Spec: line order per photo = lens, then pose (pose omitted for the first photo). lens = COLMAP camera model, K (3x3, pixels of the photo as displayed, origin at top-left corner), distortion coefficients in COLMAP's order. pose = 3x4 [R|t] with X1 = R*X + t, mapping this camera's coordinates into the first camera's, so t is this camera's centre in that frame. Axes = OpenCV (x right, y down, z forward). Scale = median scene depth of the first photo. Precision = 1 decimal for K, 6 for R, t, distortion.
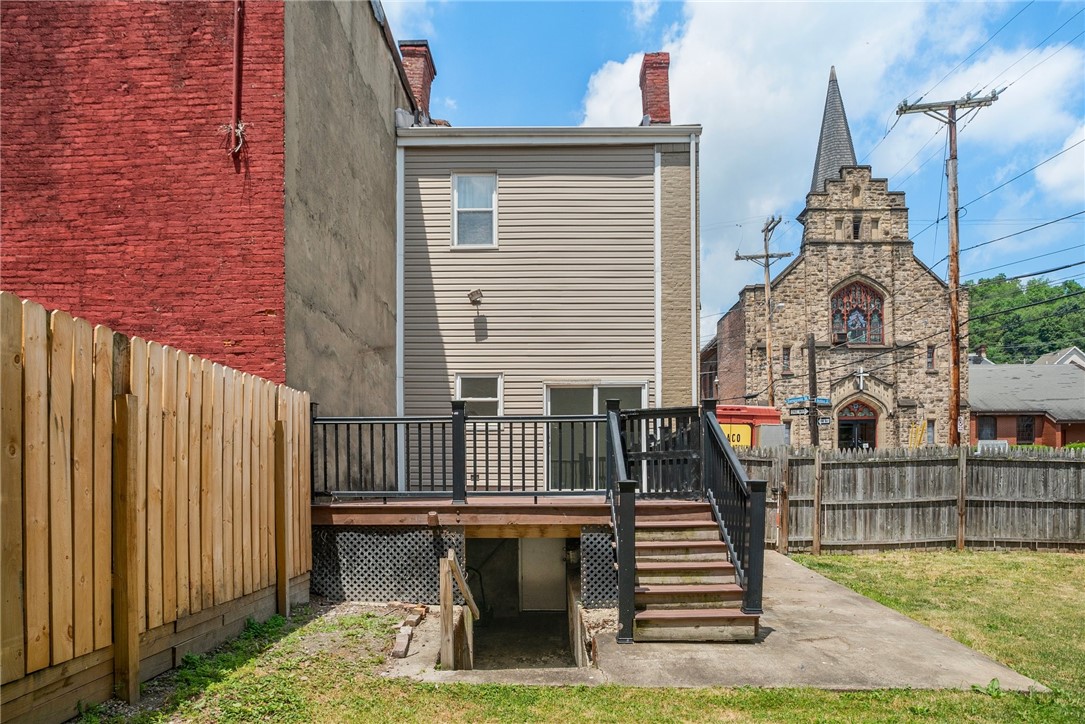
lens RADIAL K [[667.3, 0, 543.4], [0, 667.3, 494.7], [0, 0, 1]] dist [-0.031006, 0.003834]
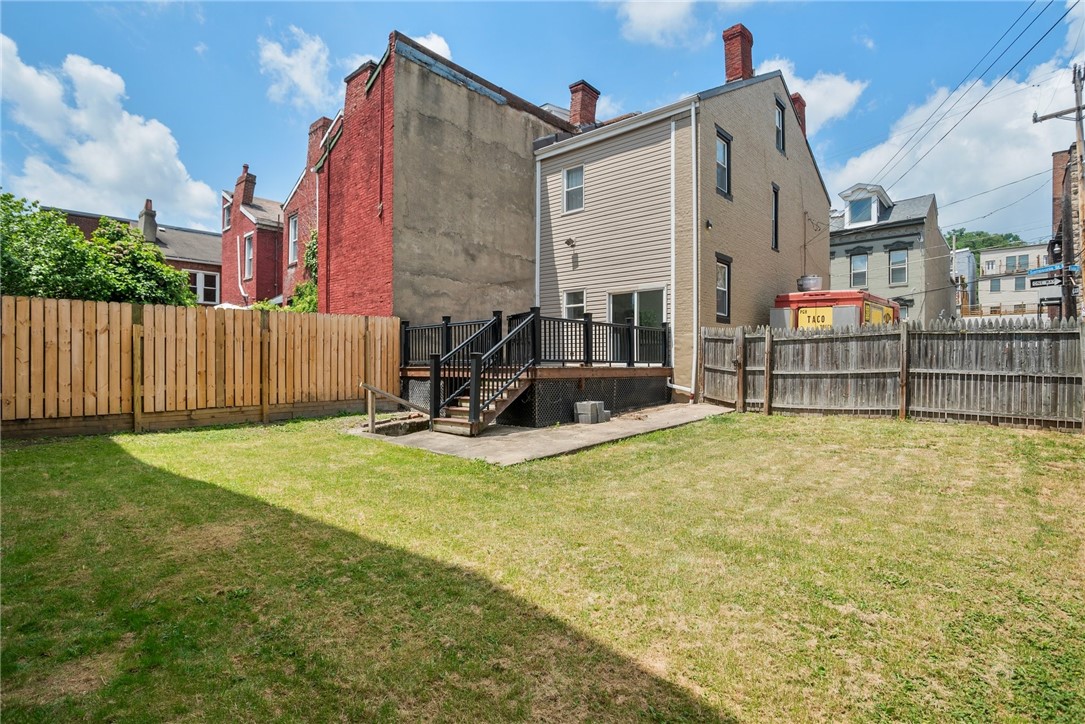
lens RADIAL K [[538.6, 0, 538.5], [0, 538.6, 361.4], [0, 0, 1]] dist [-0.078974, 0.033367]
pose [[0.749202, 0.001138, -0.662341, 0.744093], [-0.012031, 0.999857, -0.011890, 0.008016], [0.662233, 0.016877, 0.749108, -0.023359]]
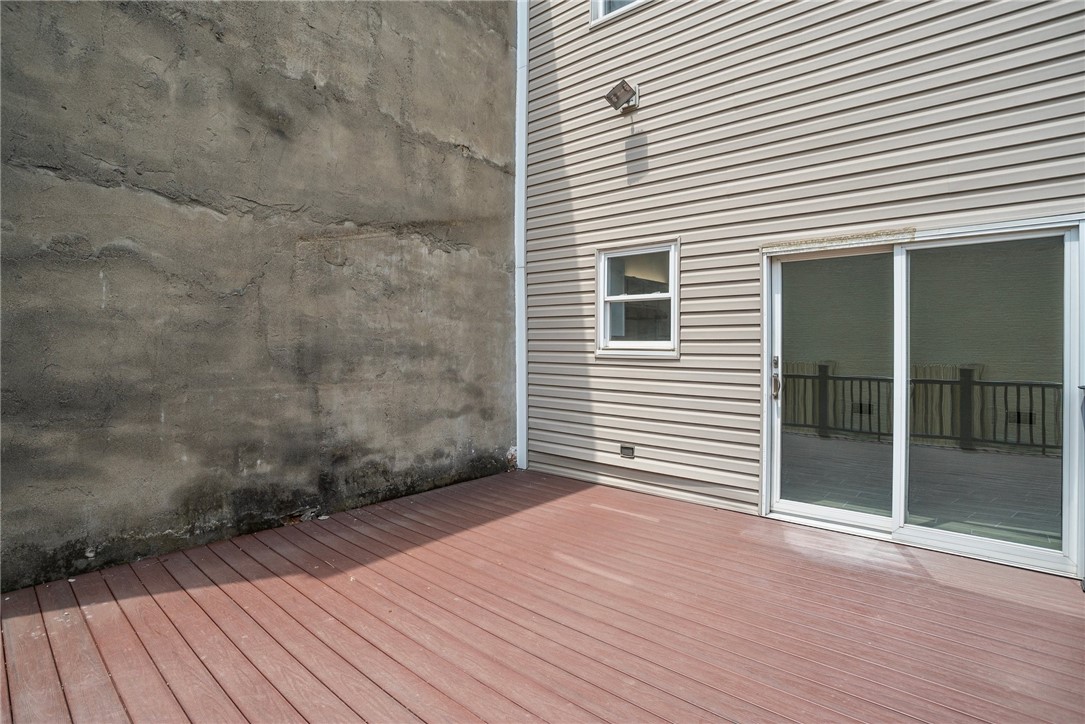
lens RADIAL K [[538.6, 0, 538.5], [0, 538.6, 361.4], [0, 0, 1]] dist [-0.078974, 0.033367]
pose [[0.759400, 0.024276, -0.650171, 0.124245], [-0.012770, 0.999667, 0.022410, -0.109998], [0.650499, -0.008716, 0.759457, 0.687411]]
